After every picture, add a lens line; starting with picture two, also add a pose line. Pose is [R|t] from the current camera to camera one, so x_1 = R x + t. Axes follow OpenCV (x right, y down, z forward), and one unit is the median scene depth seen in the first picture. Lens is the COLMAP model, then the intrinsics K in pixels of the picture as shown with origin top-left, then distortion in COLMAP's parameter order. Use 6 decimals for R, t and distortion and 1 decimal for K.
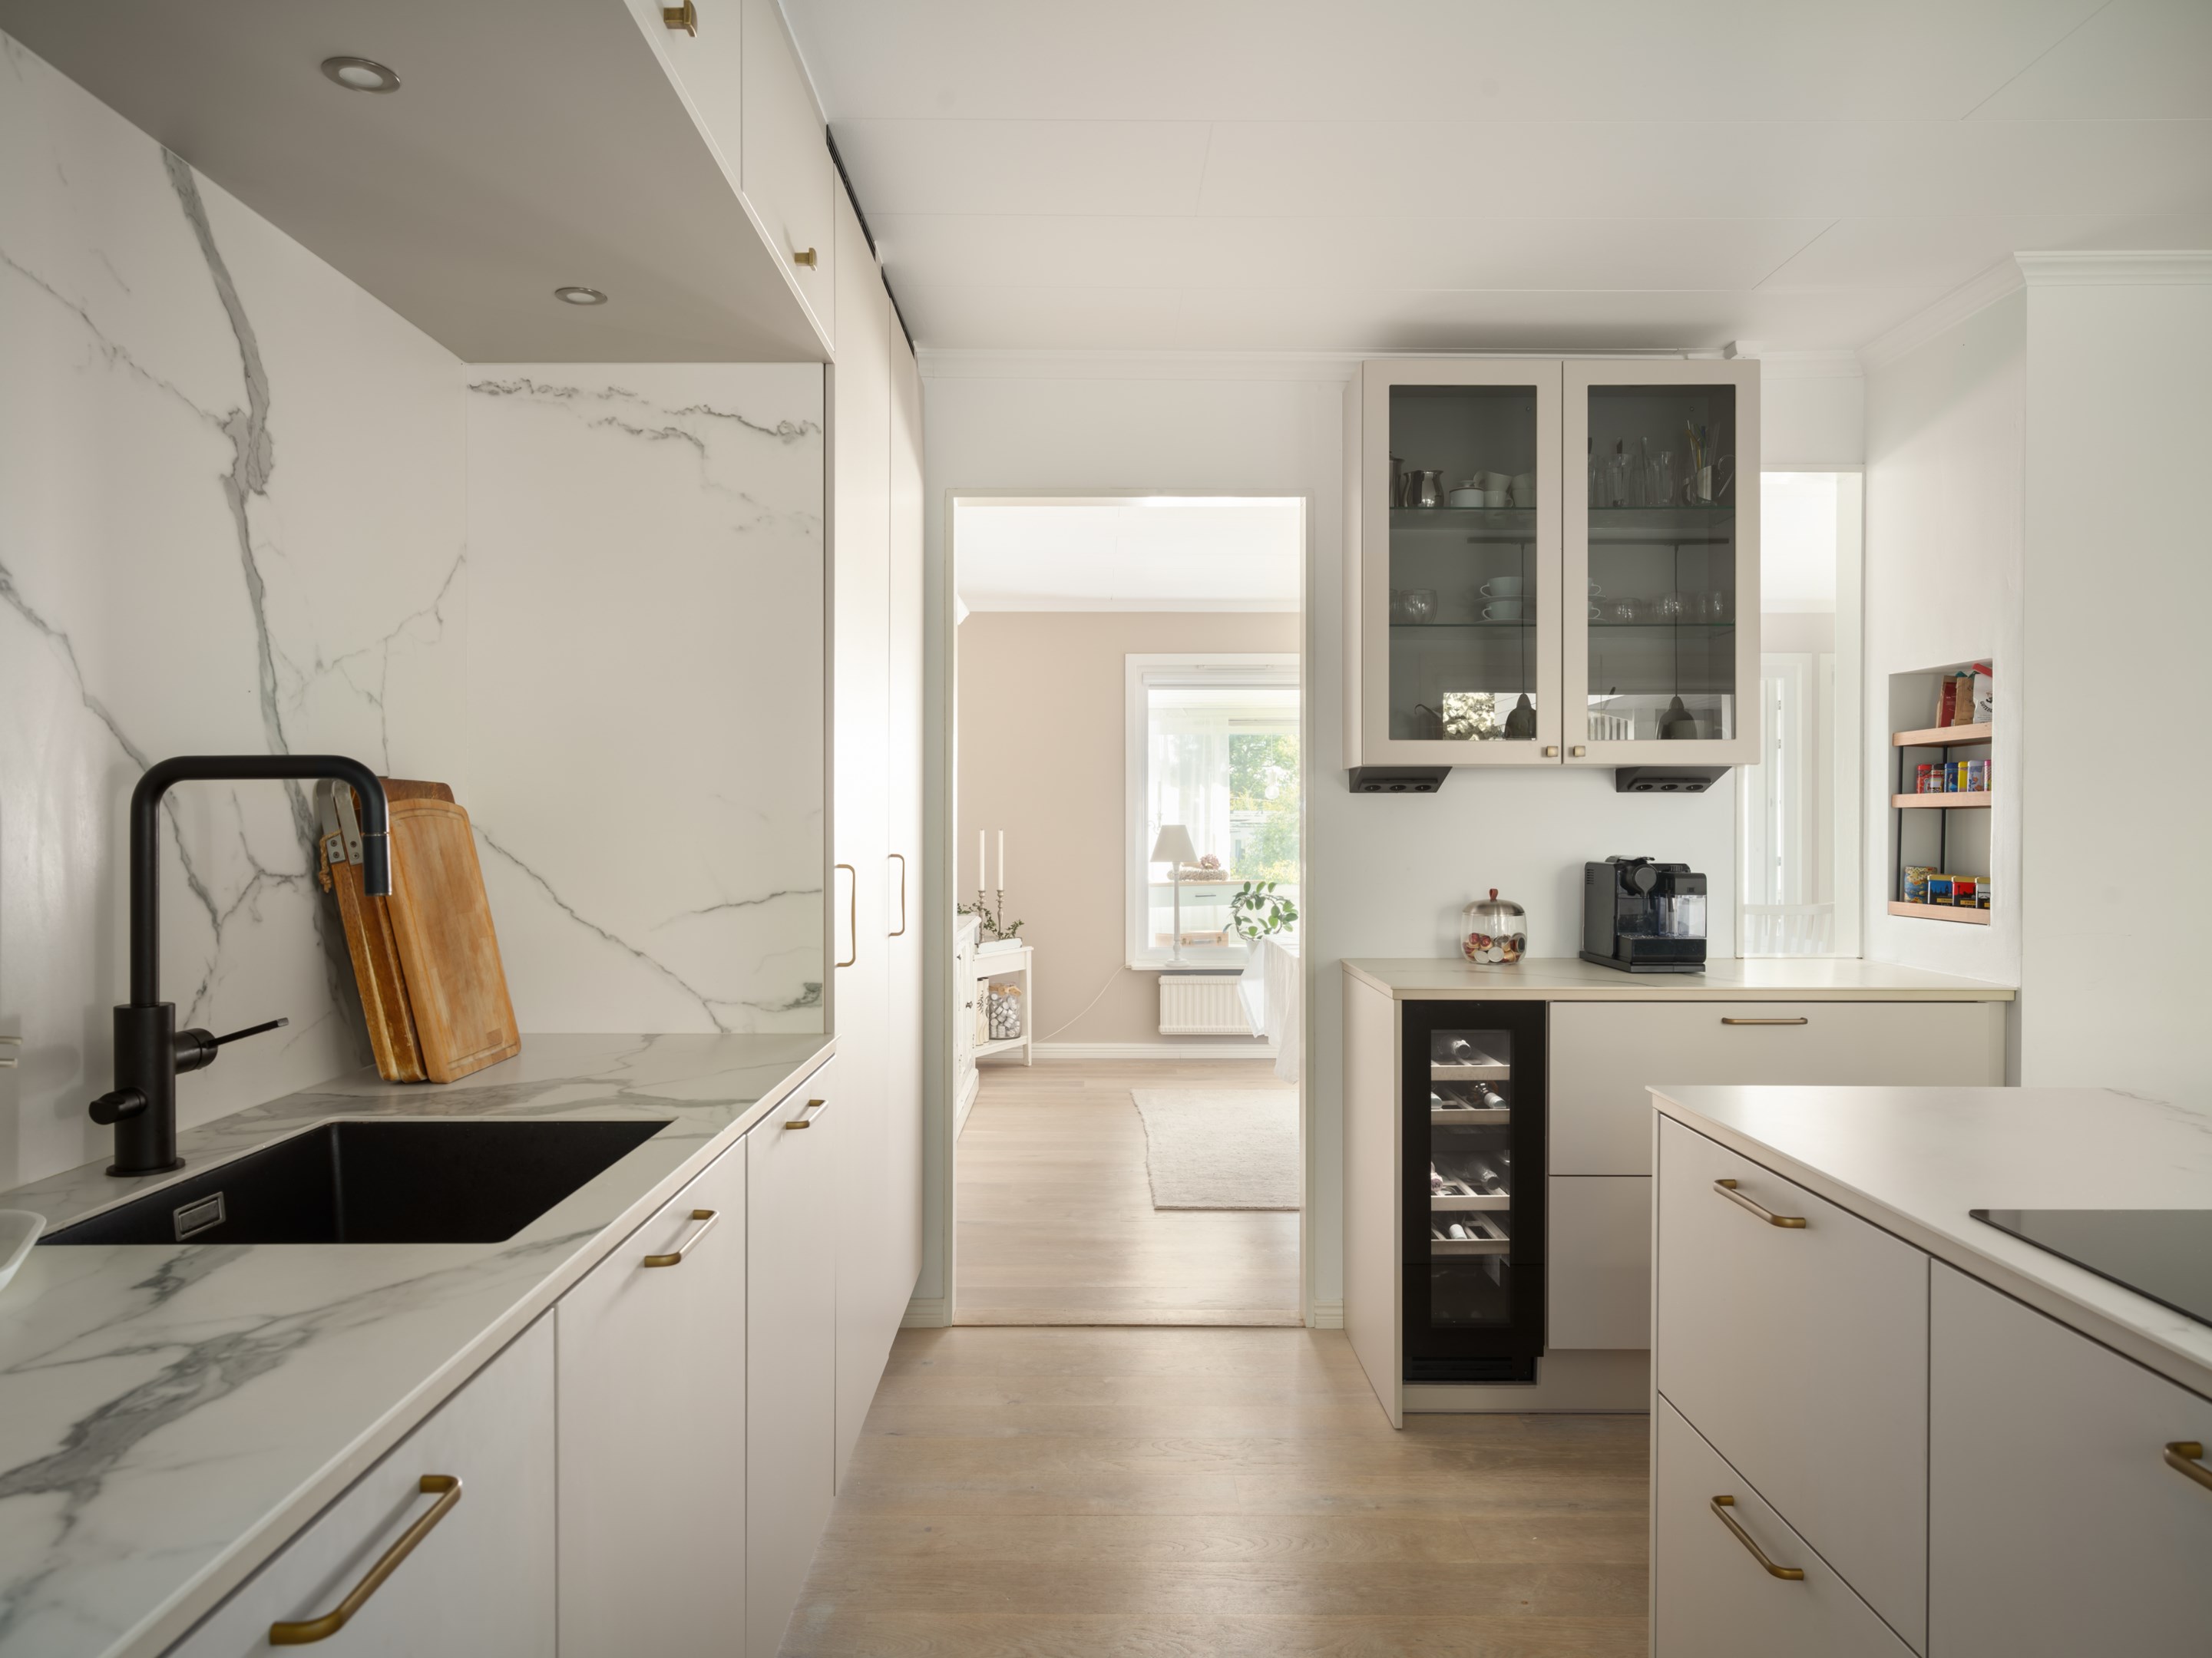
lens RADIAL K [[1453.7, 0, 1091.4], [0, 1453.7, 831.2], [0, 0, 1]] dist [-0.000812, -0.001720]
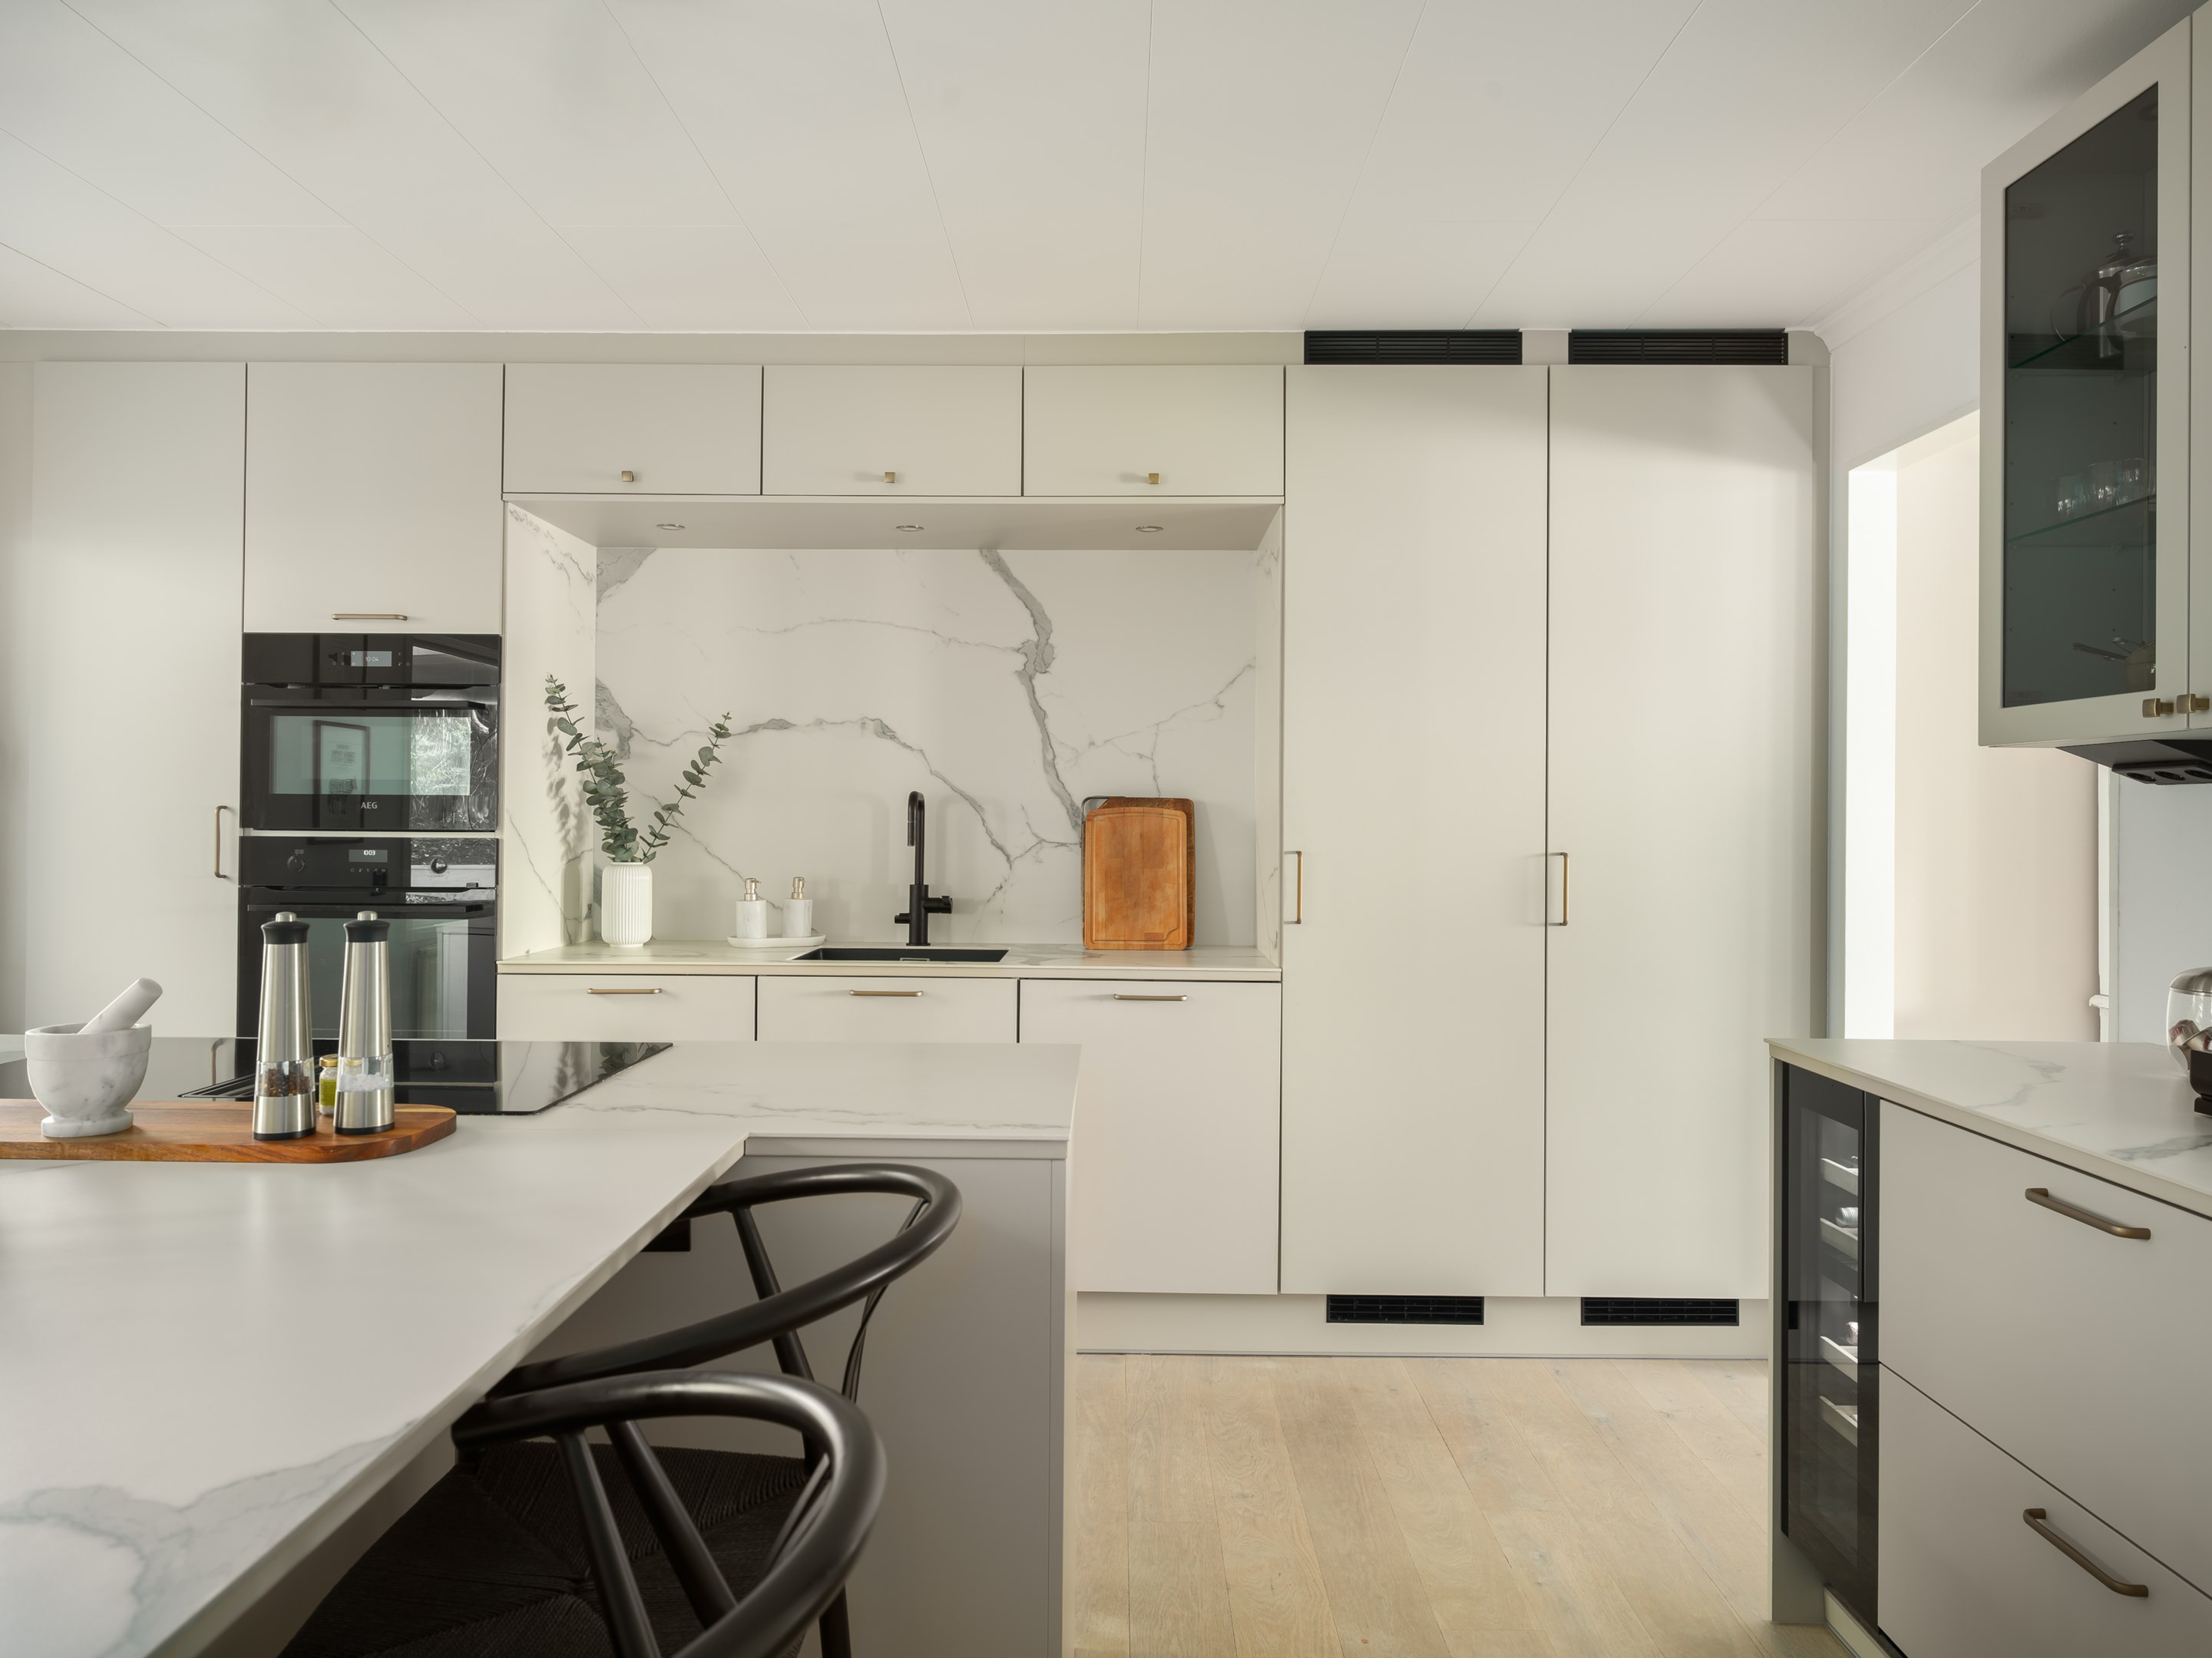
lens RADIAL K [[1453.7, 0, 1091.6], [0, 1453.7, 806.8], [0, 0, 1]] dist [-0.000812, -0.001720]
pose [[-0.010422, -0.007175, -0.999920, 1.739925], [-0.017435, 0.999824, -0.006992, -0.010239], [0.999794, 0.017360, -0.010545, 1.136735]]
